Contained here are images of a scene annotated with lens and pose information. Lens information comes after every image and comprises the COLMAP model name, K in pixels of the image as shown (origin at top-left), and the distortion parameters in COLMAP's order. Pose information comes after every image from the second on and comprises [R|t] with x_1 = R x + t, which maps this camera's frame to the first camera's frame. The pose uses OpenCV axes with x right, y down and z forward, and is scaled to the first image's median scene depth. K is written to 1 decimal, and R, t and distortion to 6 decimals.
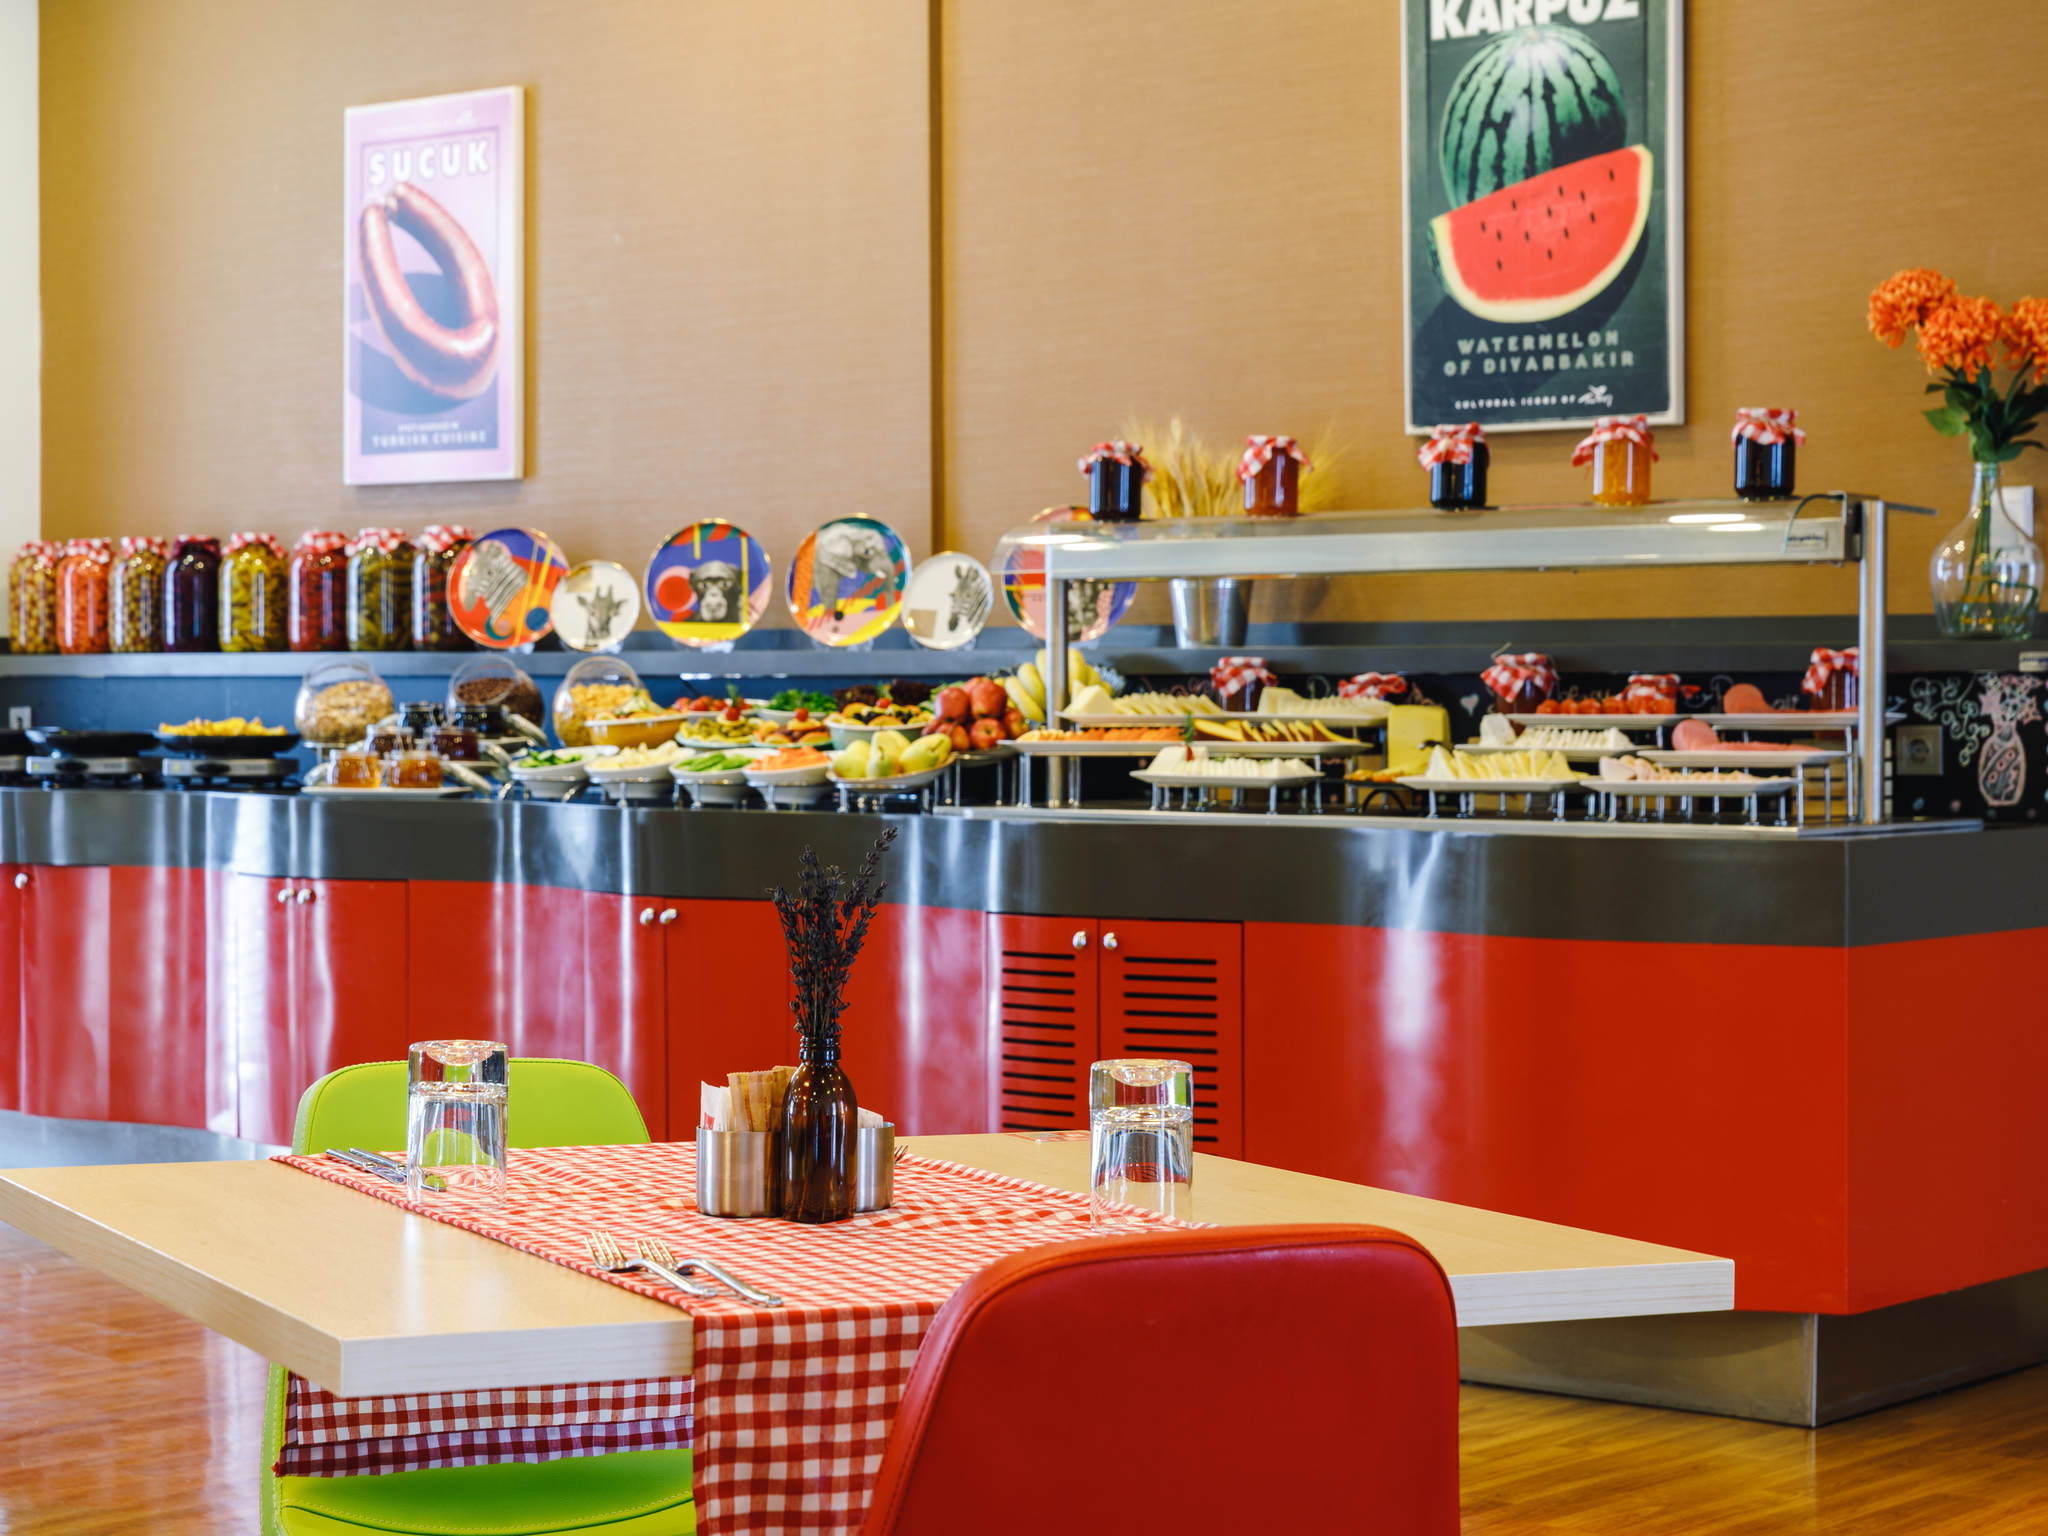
lens RADIAL K [[3620.6, 0, 1024.0], [0, 3620.6, 768.0], [0, 0, 1]] dist [0.031942, -0.041743]
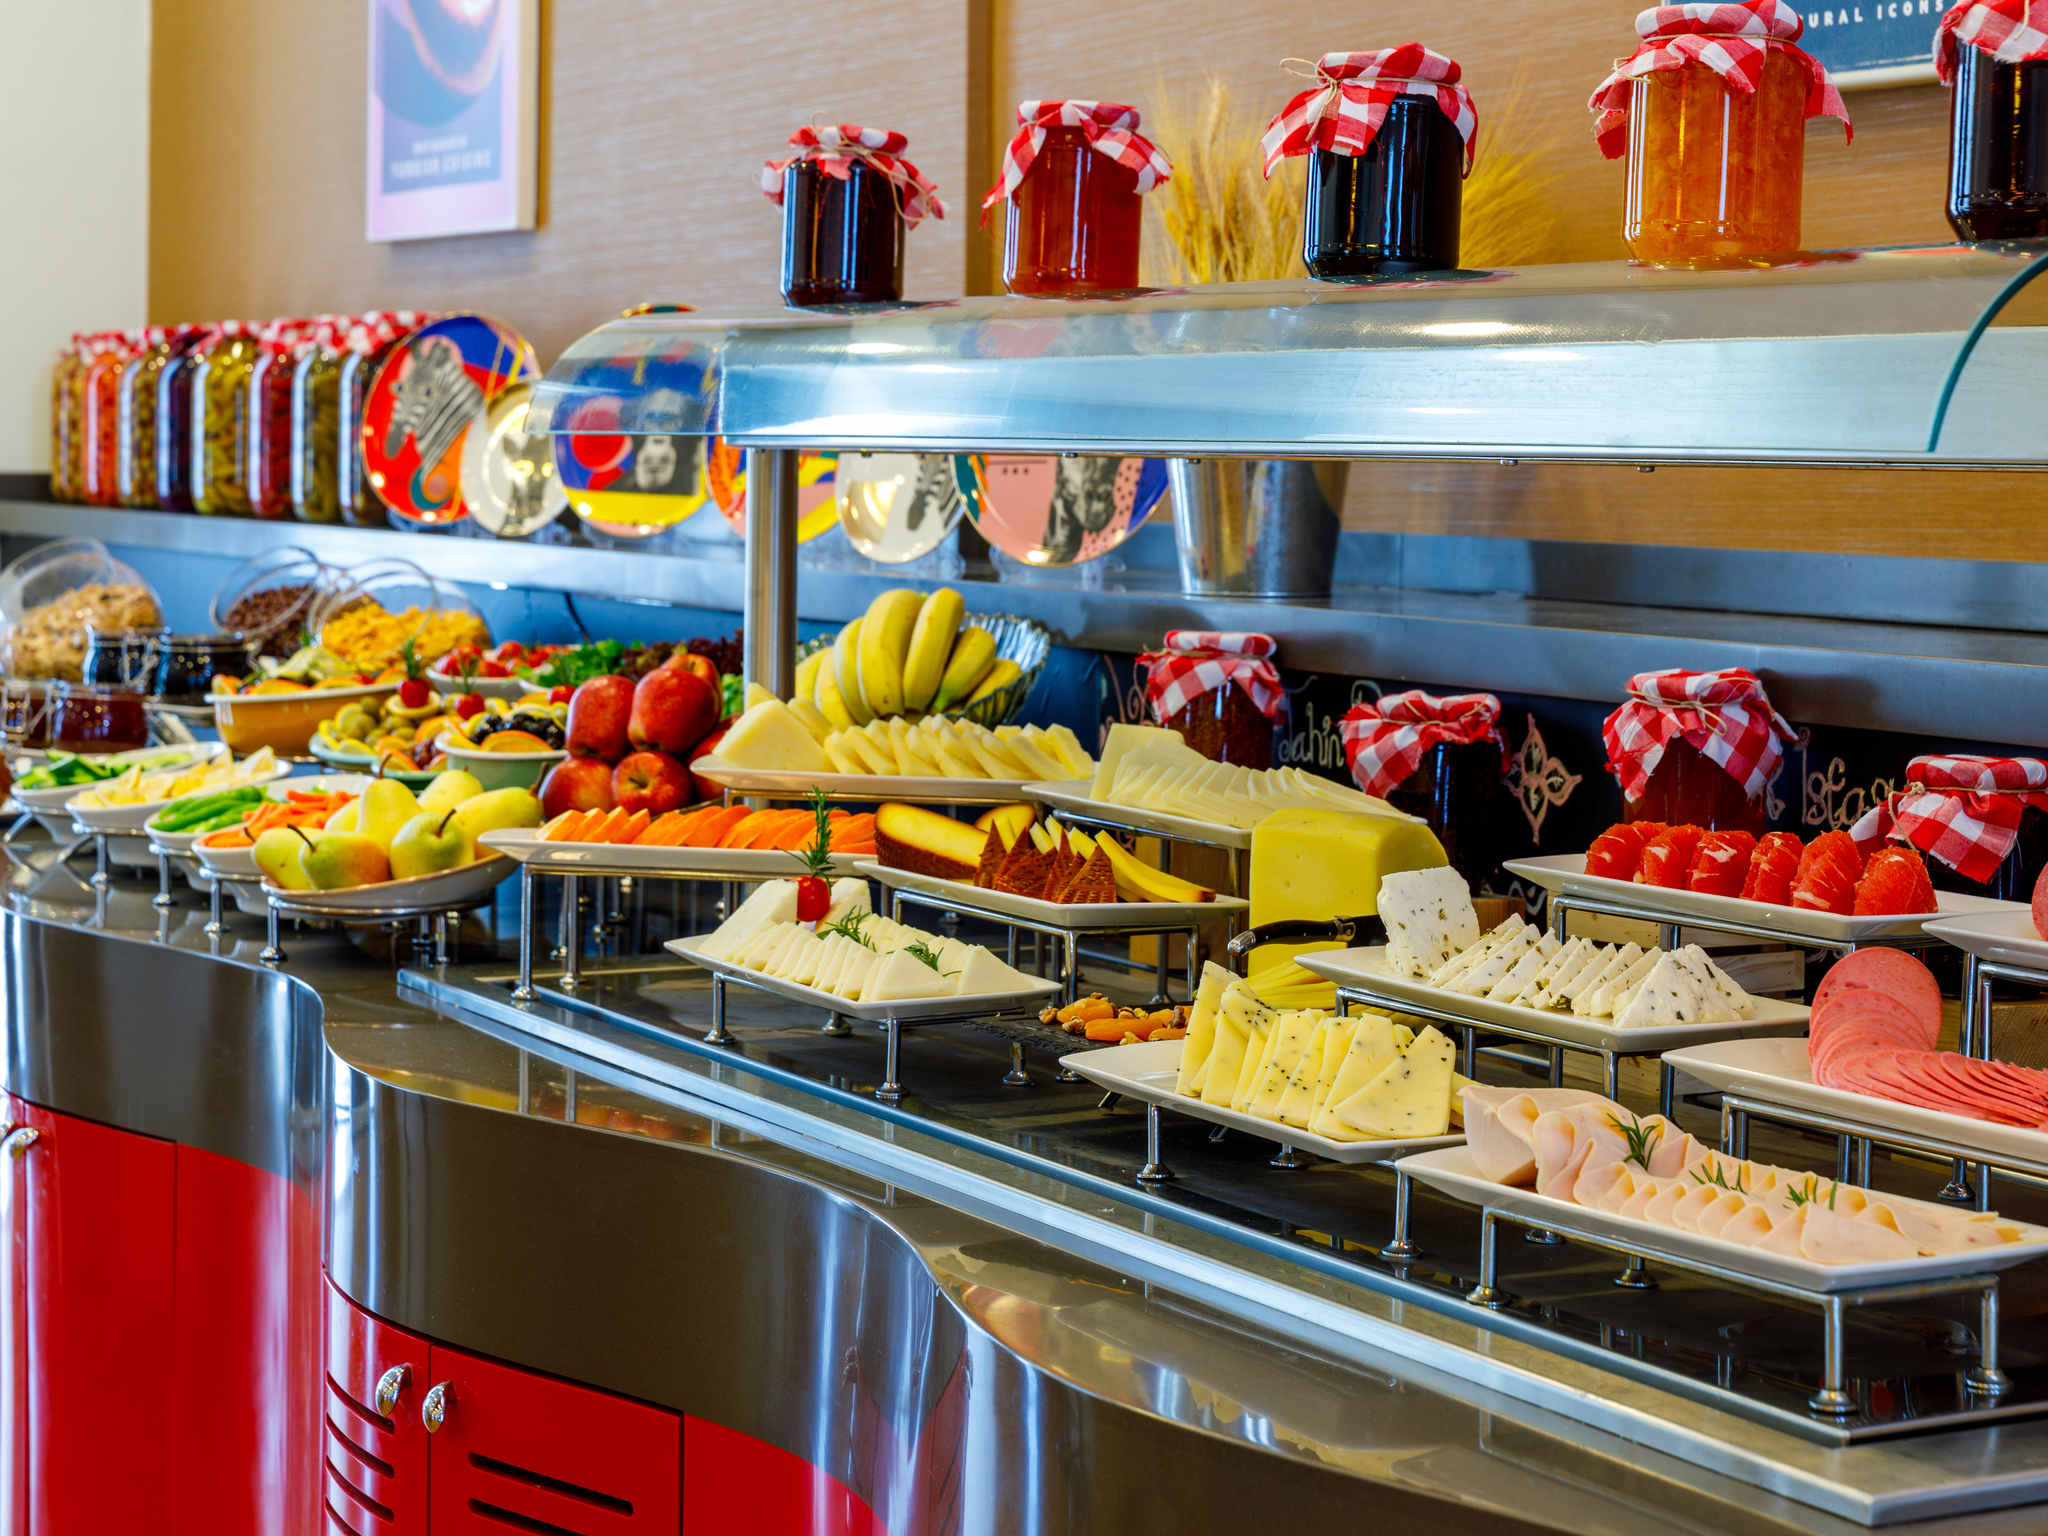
lens RADIAL K [[3948.2, 0, 1024.0], [0, 3948.2, 768.0], [0, 0, 1]] dist [-0.018335, 0.222309]
pose [[0.947282, 0.038726, -0.318053, 0.164202], [-0.022067, 0.998197, 0.055816, -0.034627], [0.319641, -0.045855, 0.946428, 0.475516]]
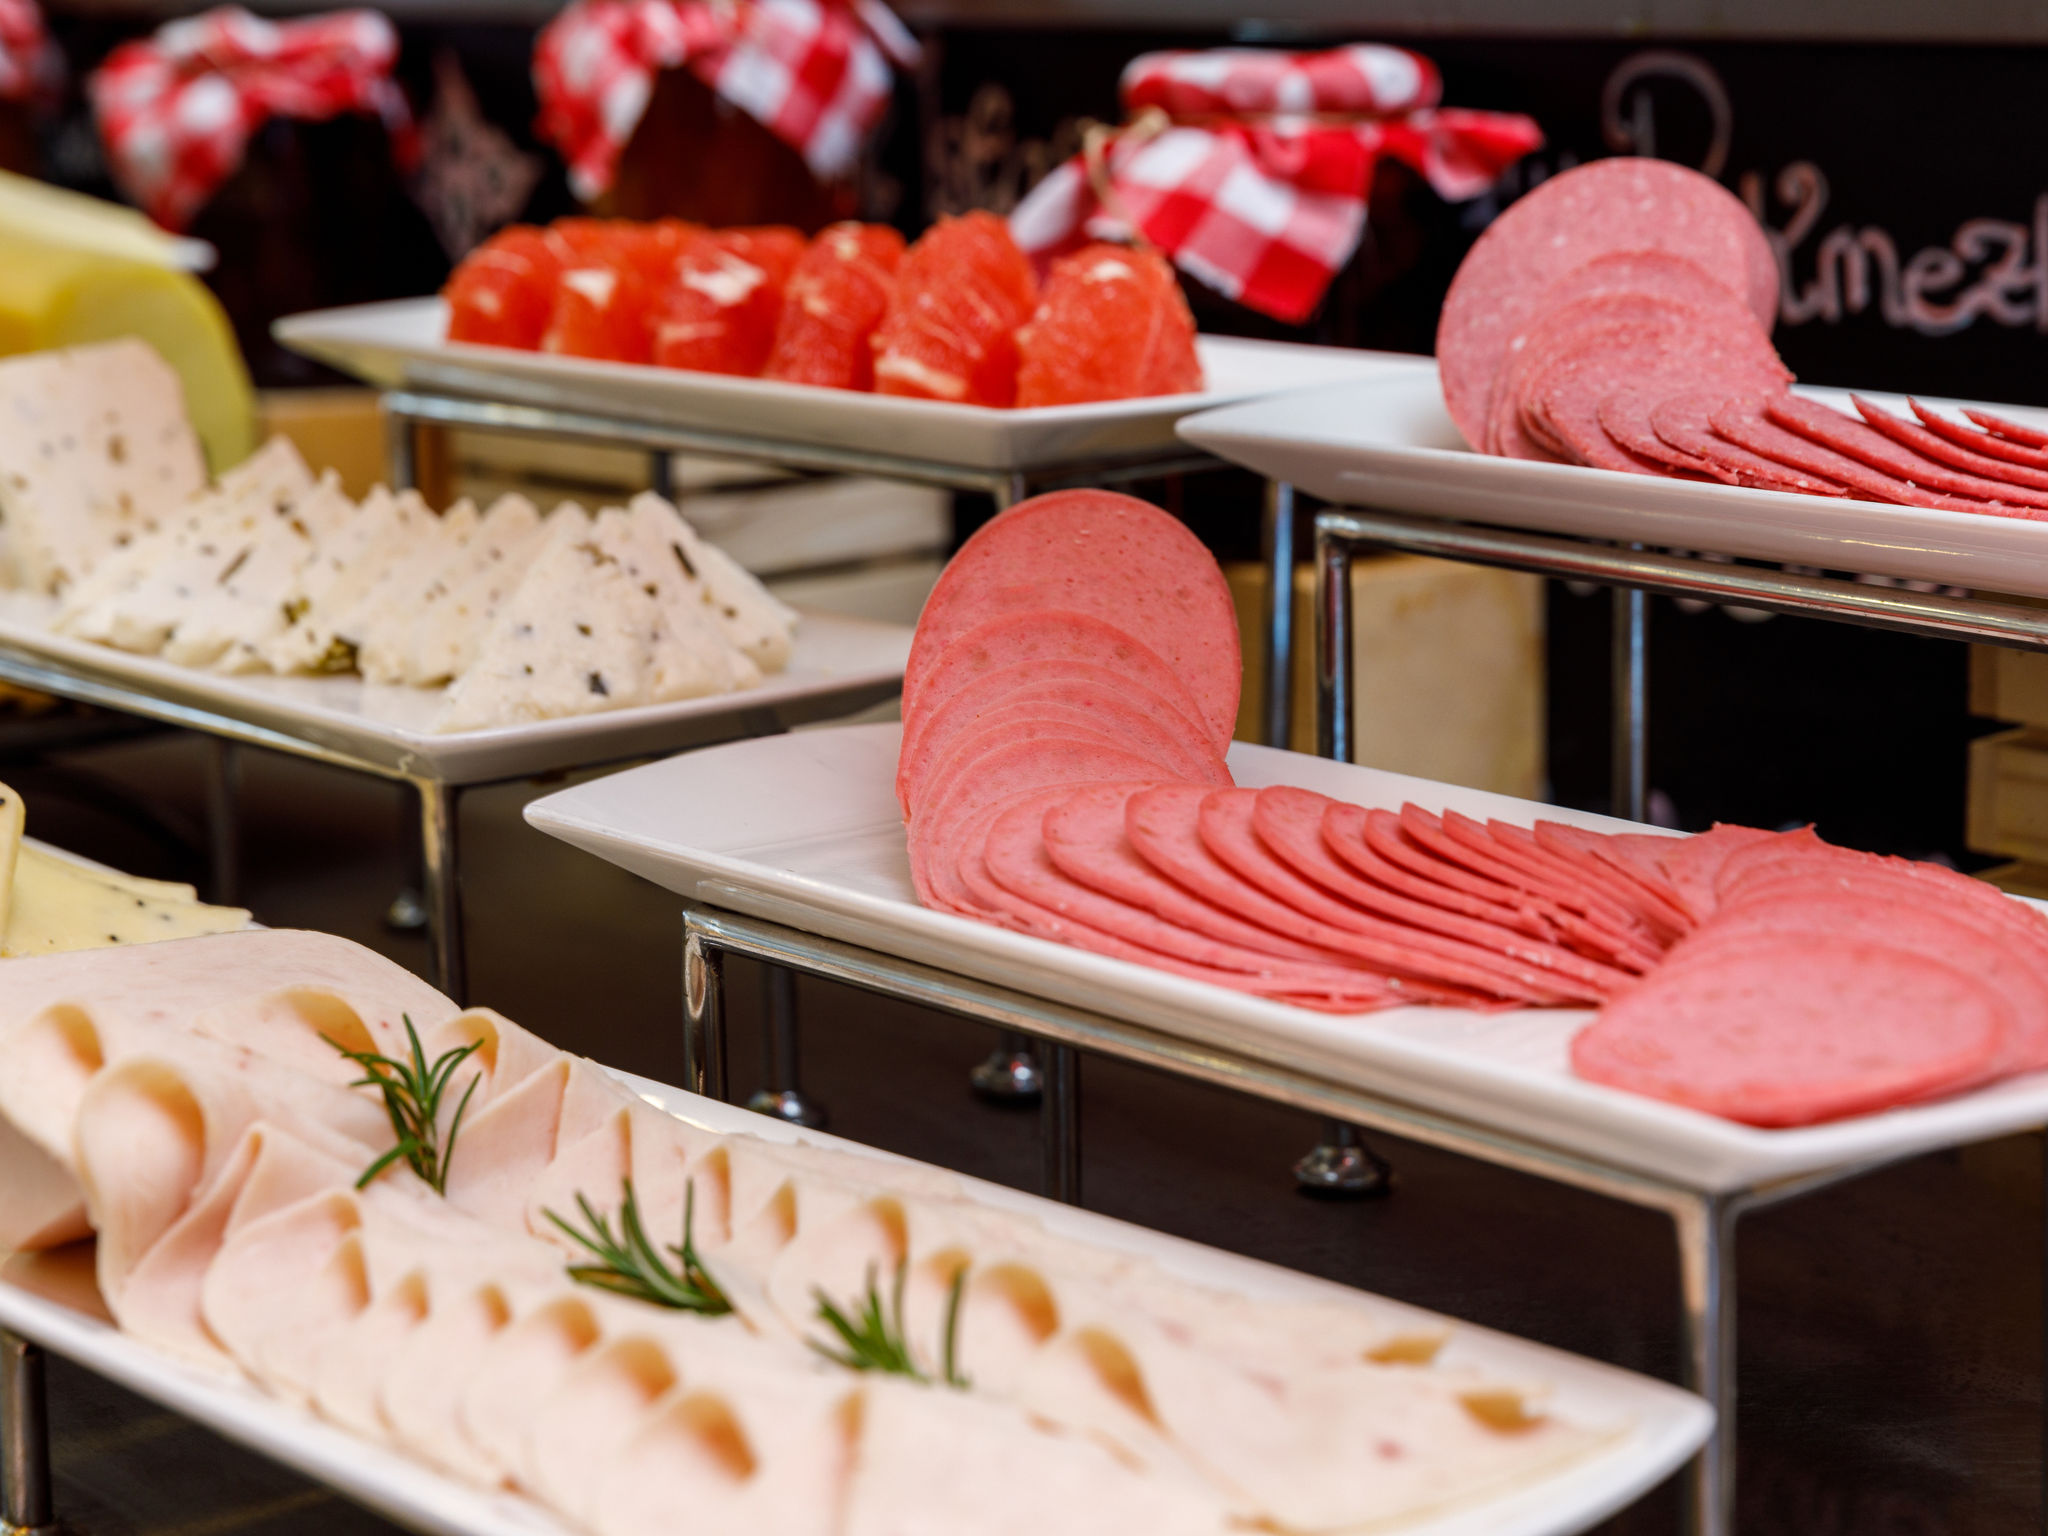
lens RADIAL K [[4087.1, 0, 1024.0], [0, 4087.1, 768.0], [0, 0, 1]] dist [-0.030492, 0.050739]
pose [[0.991805, 0.014079, -0.126986, 0.147285], [0.009025, 0.983707, 0.179554, -0.021347], [0.127445, -0.179229, 0.975518, 0.636358]]
